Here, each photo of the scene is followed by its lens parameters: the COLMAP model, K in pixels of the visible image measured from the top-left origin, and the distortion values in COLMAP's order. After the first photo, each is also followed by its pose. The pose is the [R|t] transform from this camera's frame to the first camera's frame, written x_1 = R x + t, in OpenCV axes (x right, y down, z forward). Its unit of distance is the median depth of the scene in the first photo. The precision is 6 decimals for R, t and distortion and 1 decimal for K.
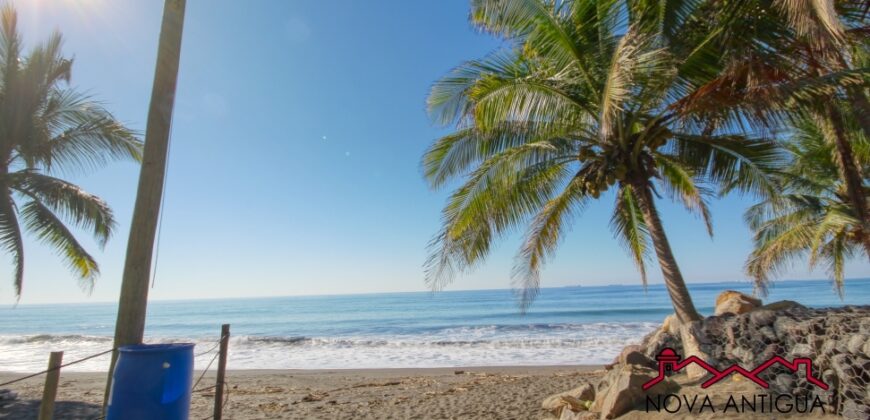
lens RADIAL K [[414.3, 0, 439.8], [0, 414.3, 213.7], [0, 0, 1]] dist [0.003579, -0.000869]
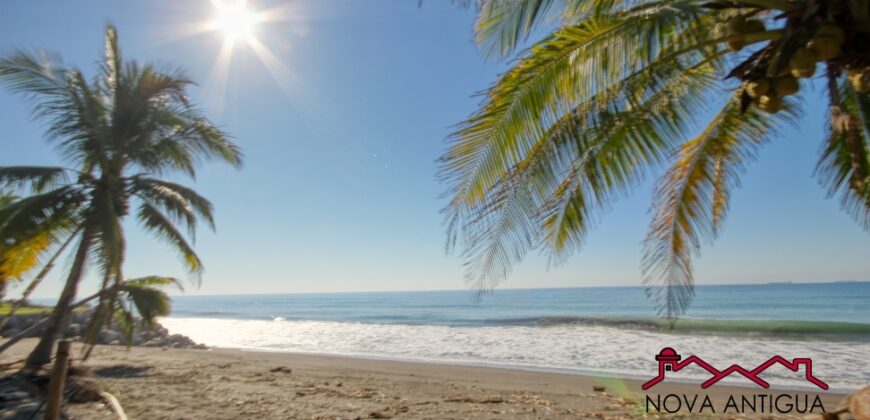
lens RADIAL K [[400.2, 0, 435.0], [0, 400.2, 210.0], [0, 0, 1]] dist [-0.019511, -0.000250]
pose [[0.911509, -0.066399, -0.405884, 0.159673], [0.069548, 0.997554, -0.007005, 0.047416], [0.405356, -0.021844, 0.913898, 0.333577]]
